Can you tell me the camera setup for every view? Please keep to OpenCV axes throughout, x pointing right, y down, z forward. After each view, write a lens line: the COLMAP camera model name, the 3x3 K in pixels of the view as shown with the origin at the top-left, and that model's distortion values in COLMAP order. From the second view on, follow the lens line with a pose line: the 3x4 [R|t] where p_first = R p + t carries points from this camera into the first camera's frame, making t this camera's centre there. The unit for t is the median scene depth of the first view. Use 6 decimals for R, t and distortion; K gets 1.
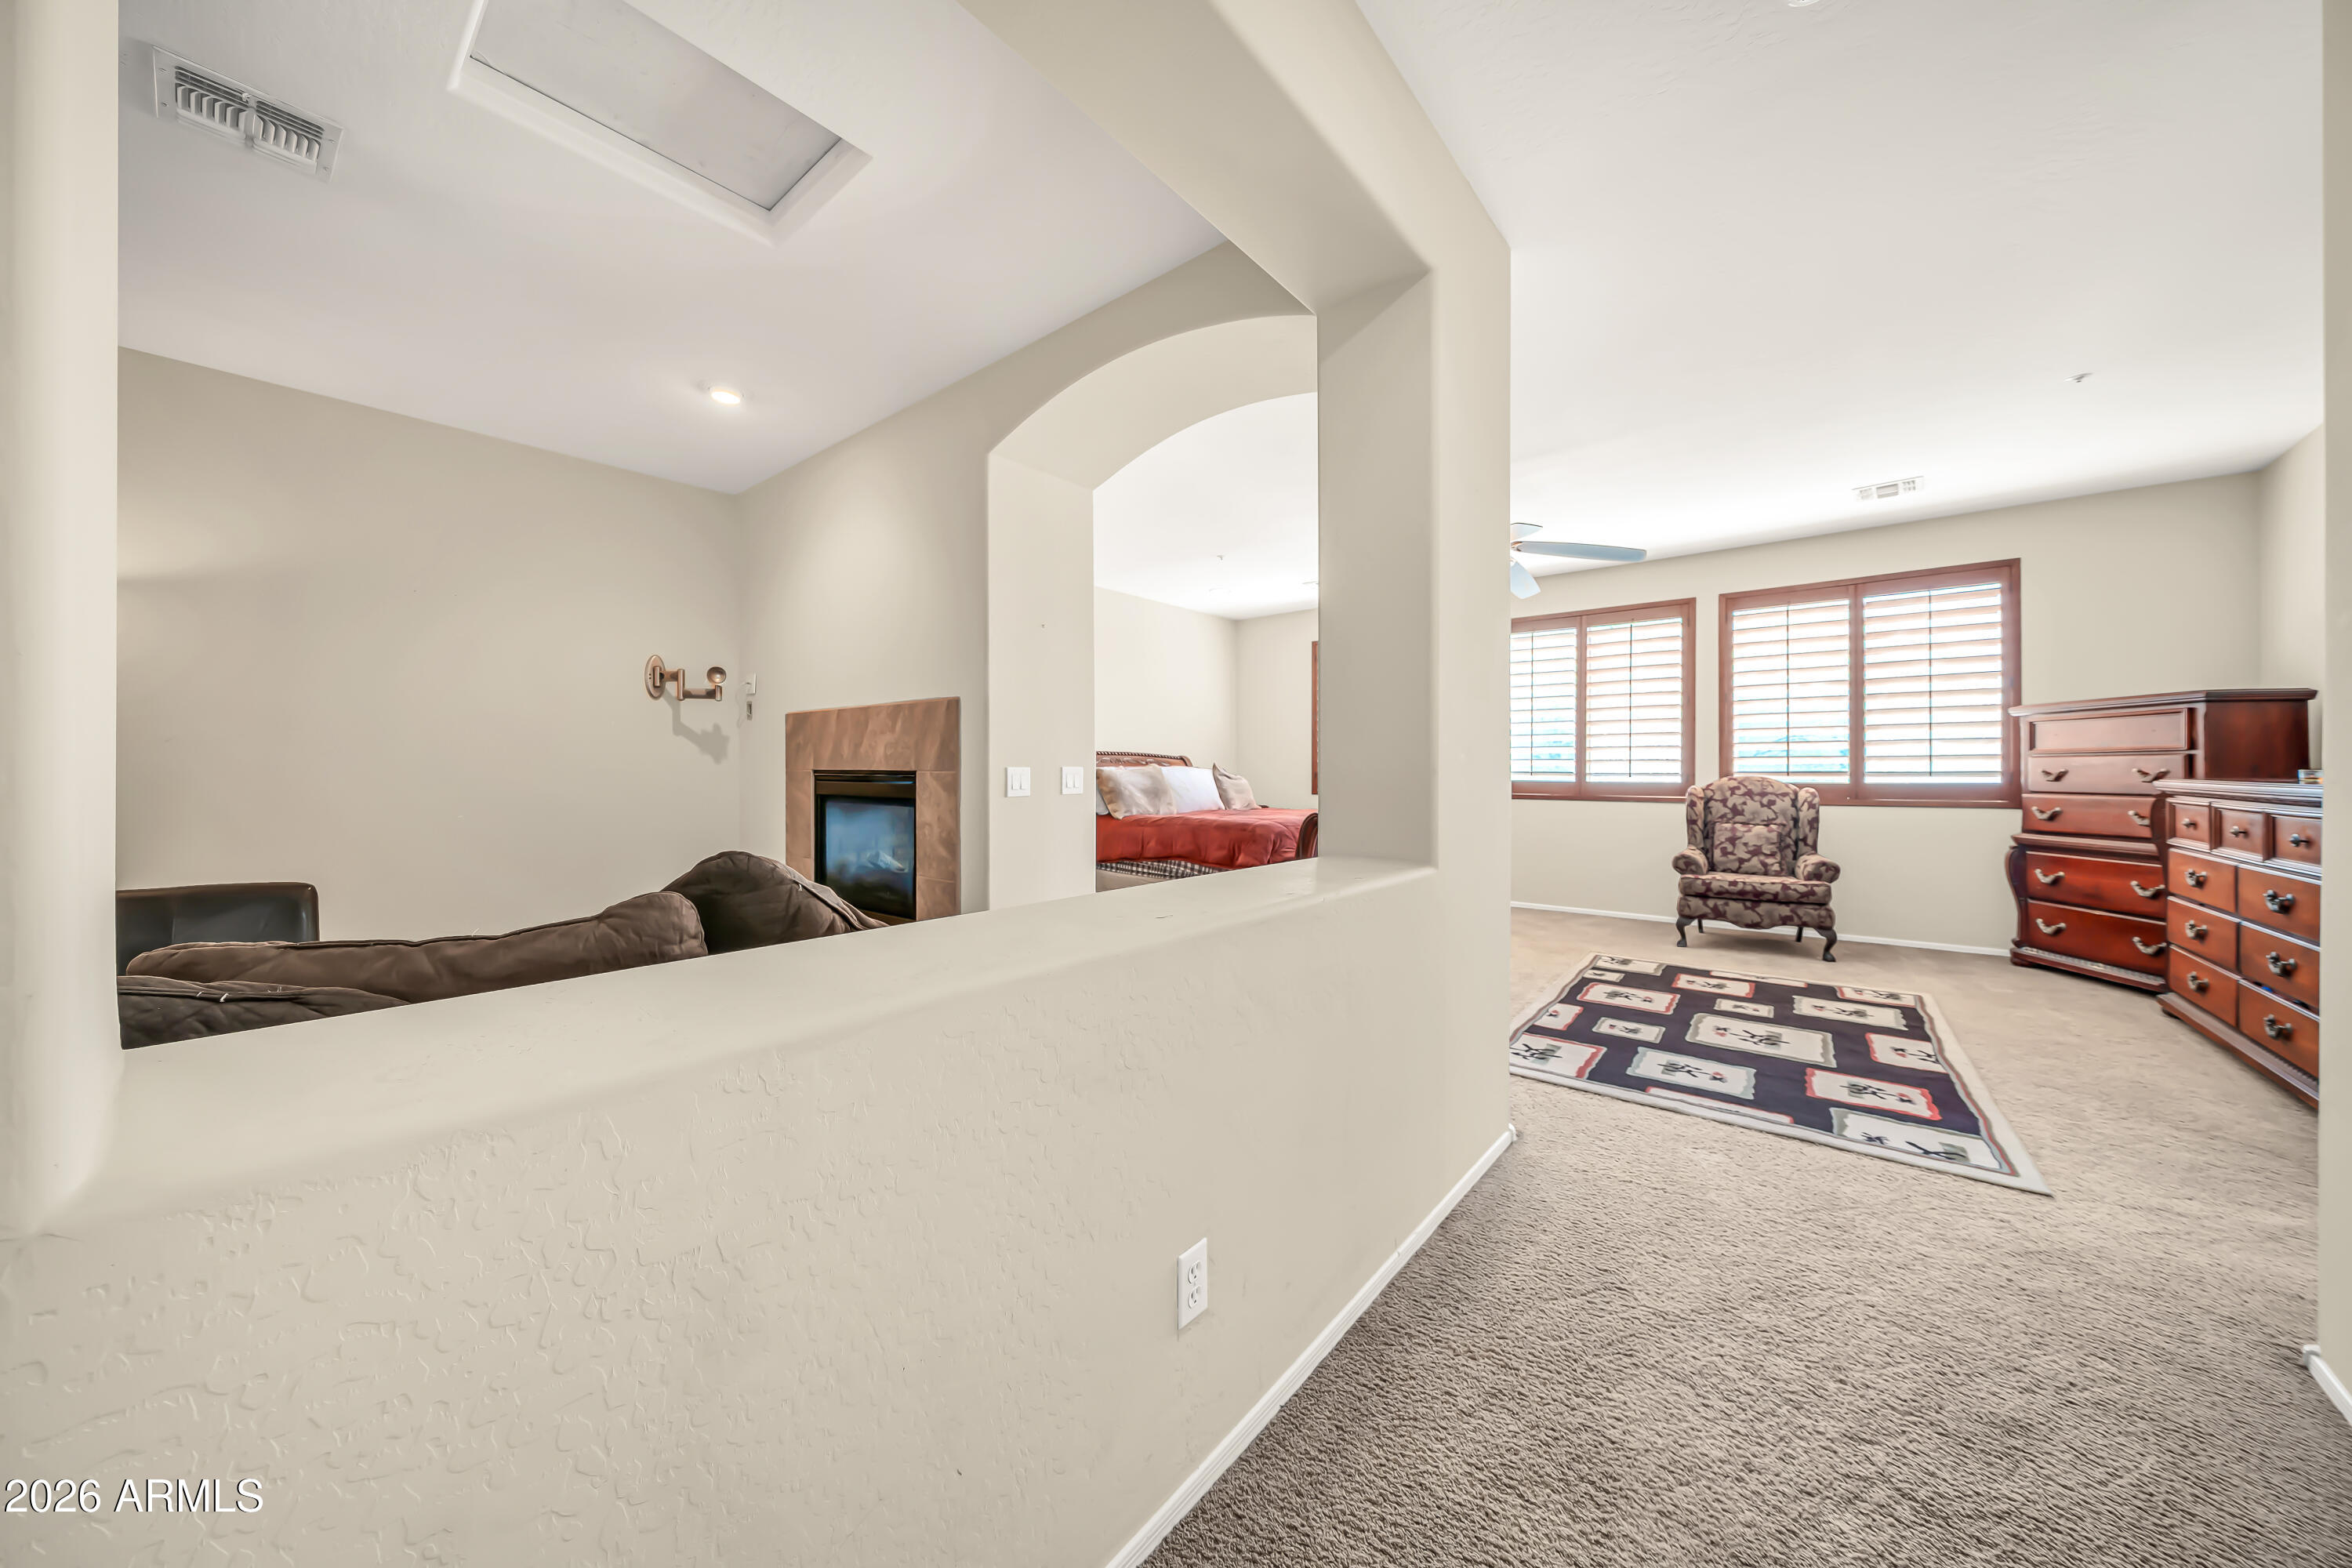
lens RADIAL K [[800.9, 0, 1158.8], [0, 800.9, 769.4], [0, 0, 1]] dist [-0.005039, -0.000298]
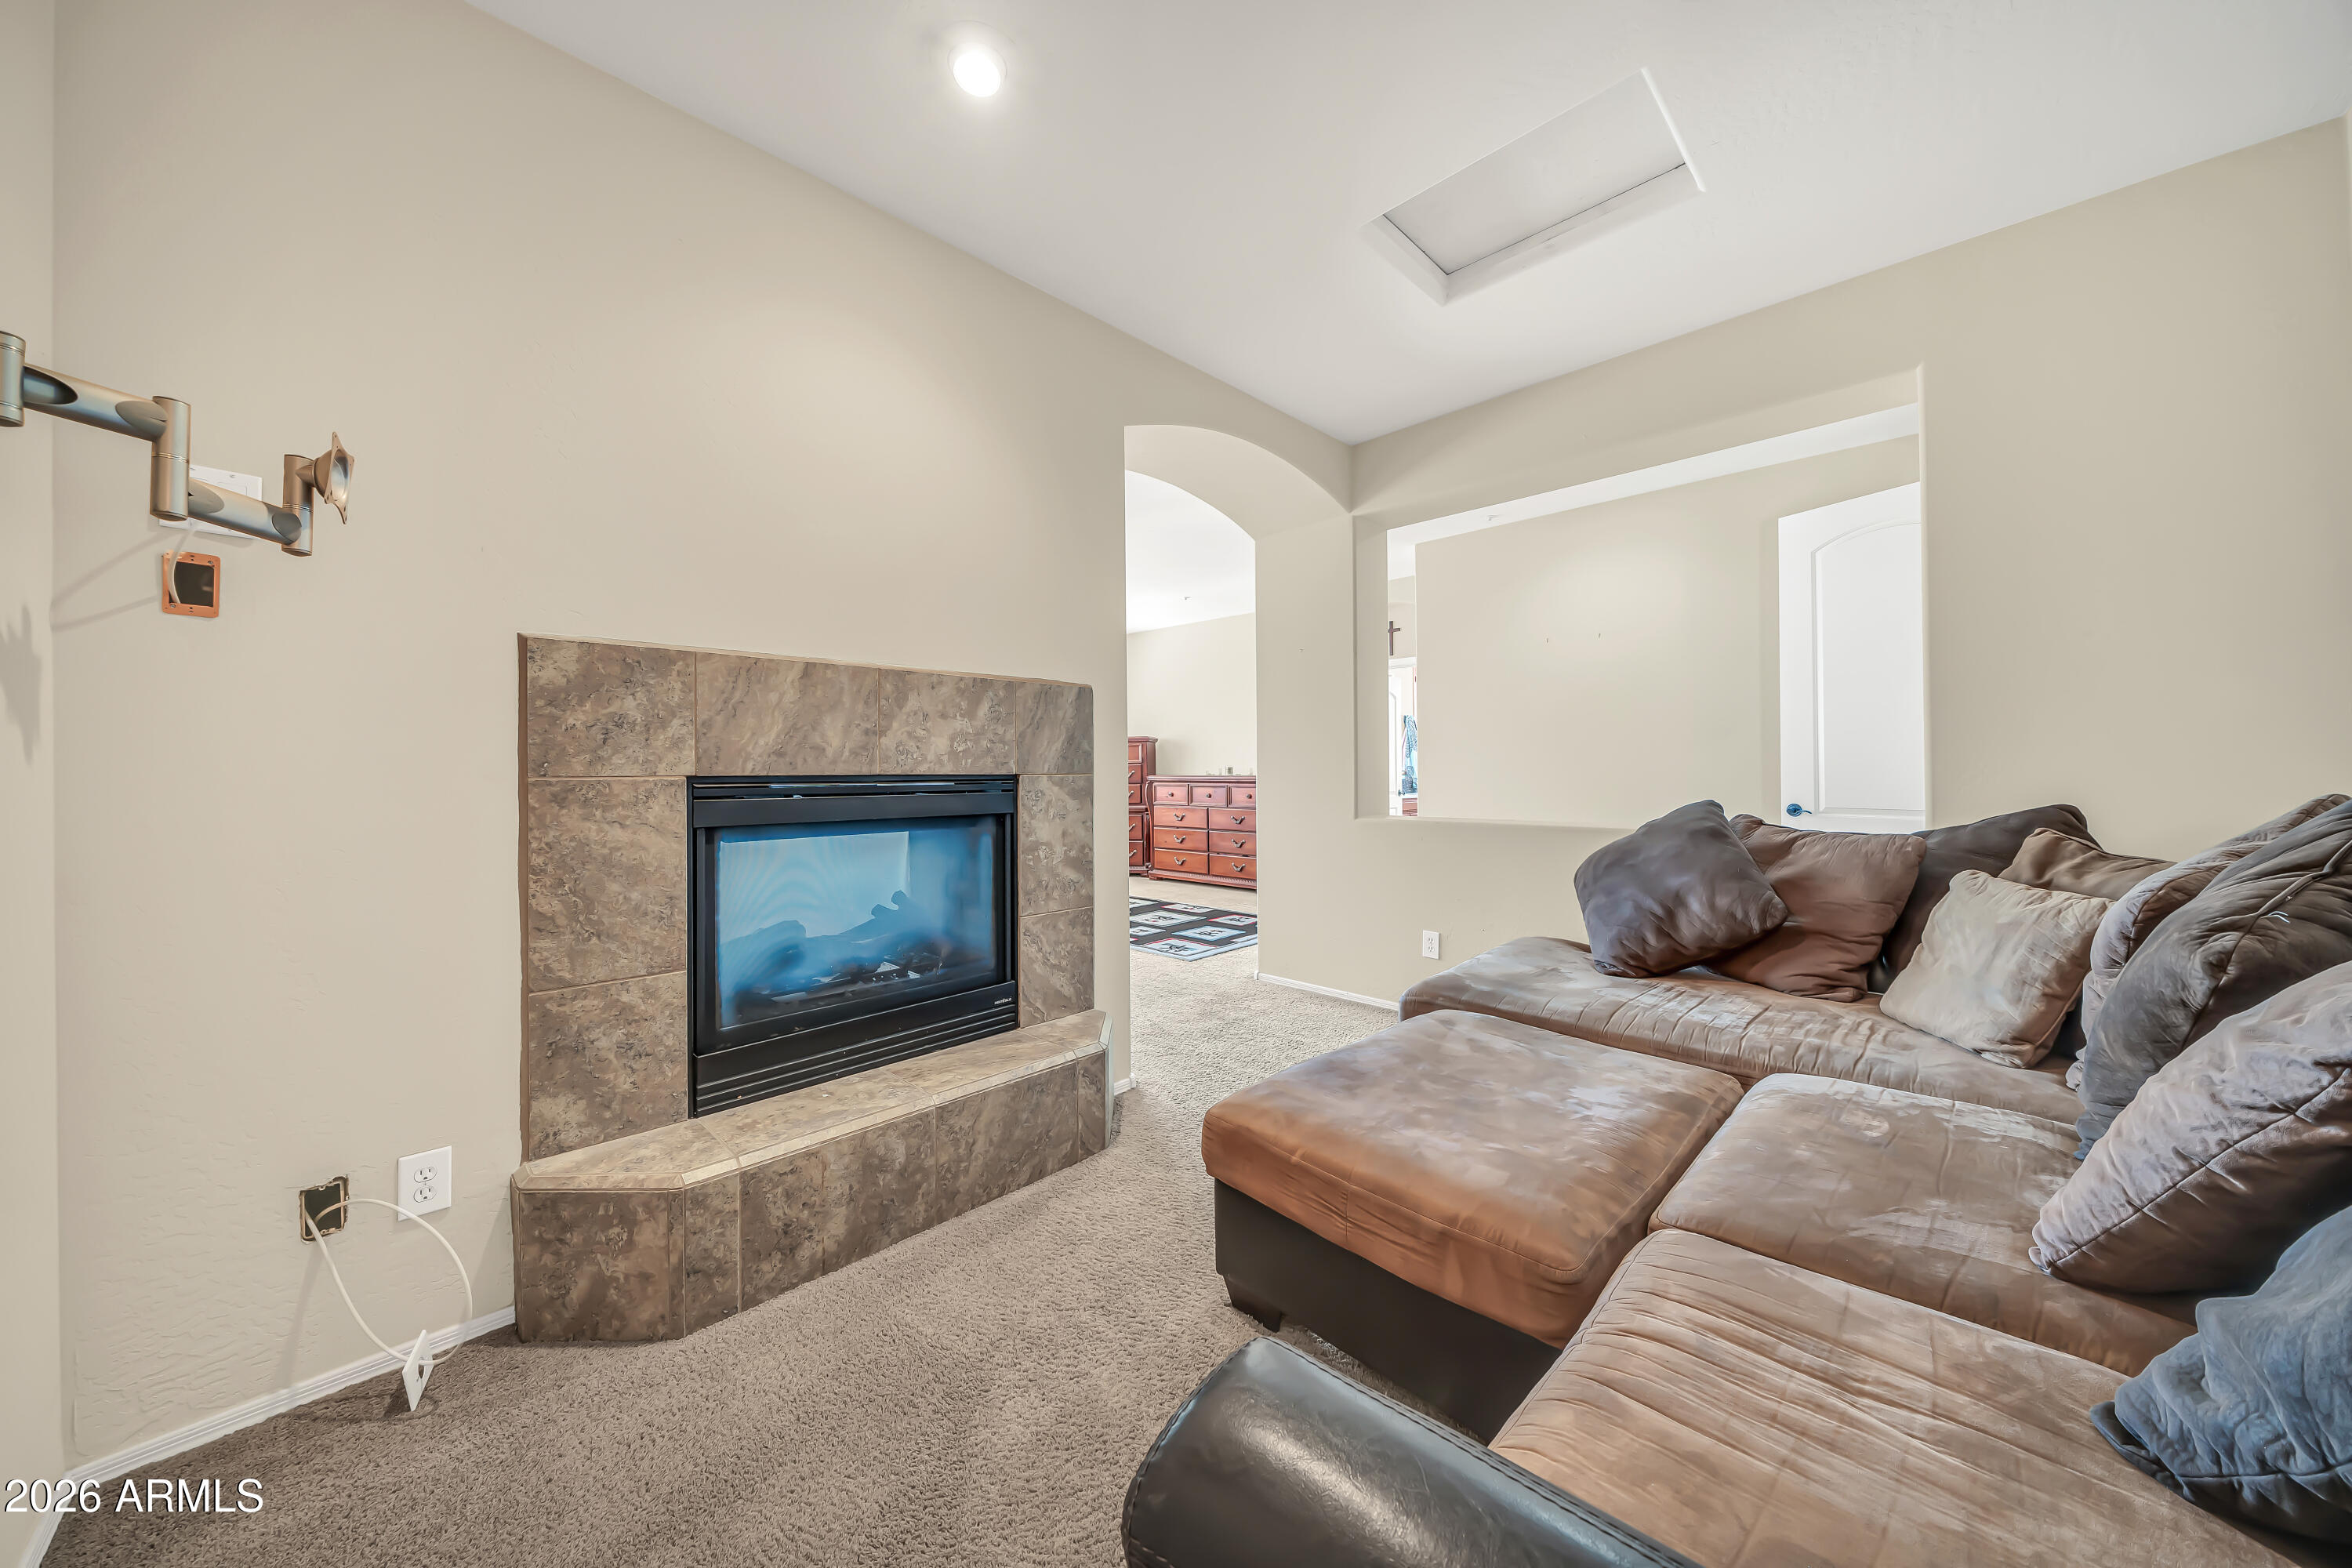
lens RADIAL K [[800.9, 0, 1158.8], [0, 800.9, 769.4], [0, 0, 1]] dist [-0.005039, -0.000298]
pose [[0.091544, -0.000401, 0.995801, -1.036930], [0.005196, 0.999986, -0.000075, -0.002196], [-0.995787, 0.005181, 0.091545, 0.818310]]
